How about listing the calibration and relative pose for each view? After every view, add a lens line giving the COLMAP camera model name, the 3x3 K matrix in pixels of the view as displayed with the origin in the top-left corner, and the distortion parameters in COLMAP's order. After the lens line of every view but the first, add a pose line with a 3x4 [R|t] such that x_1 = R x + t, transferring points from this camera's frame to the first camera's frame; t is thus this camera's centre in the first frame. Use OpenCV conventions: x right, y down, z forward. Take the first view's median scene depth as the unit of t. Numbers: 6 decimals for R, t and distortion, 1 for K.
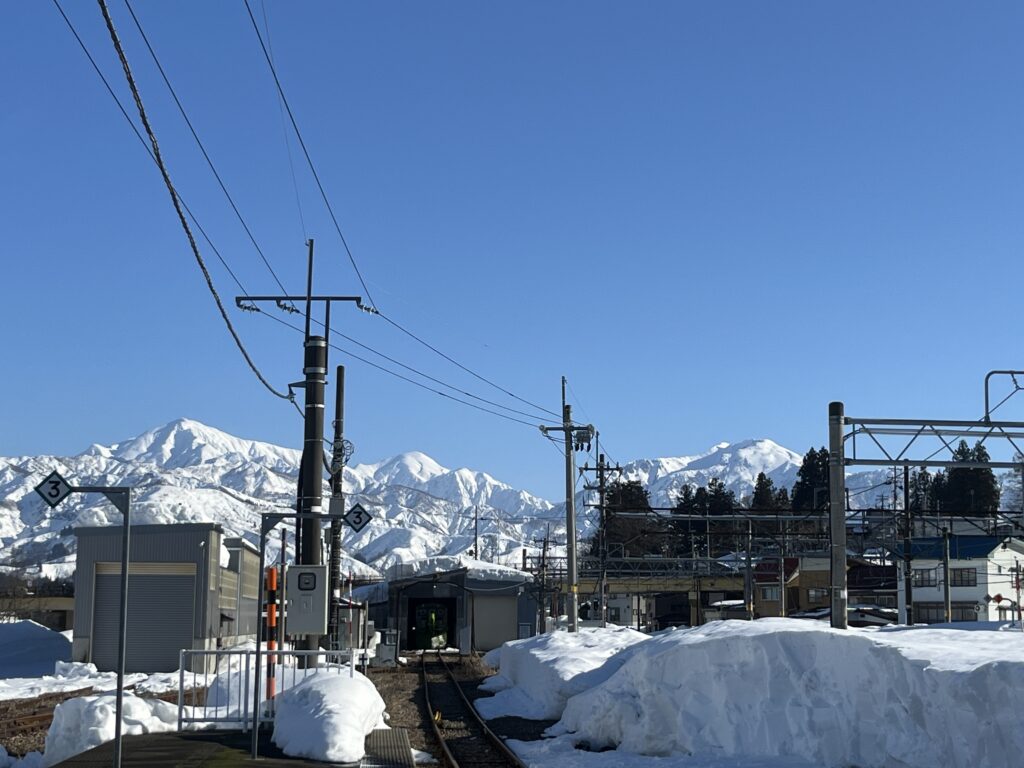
lens RADIAL K [[1701.0, 0, 511.0], [0, 1701.0, 380.4], [0, 0, 1]] dist [0.054000, 0.000000]
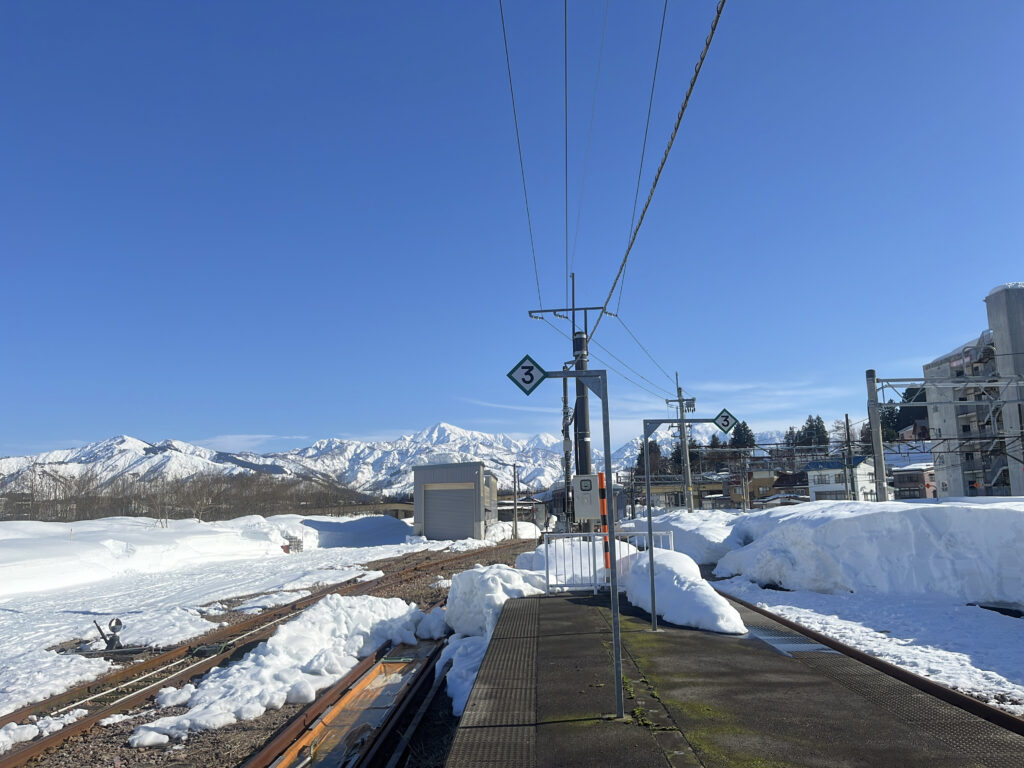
lens RADIAL K [[767.7, 0, 514.4], [0, 767.7, 385.0], [0, 0, 1]] dist [0.038936, -0.053338]
pose [[0.994605, -0.047693, -0.092123, -0.087000], [0.045826, 0.998701, -0.022286, 0.028851], [0.093066, 0.017944, 0.995498, 0.215268]]
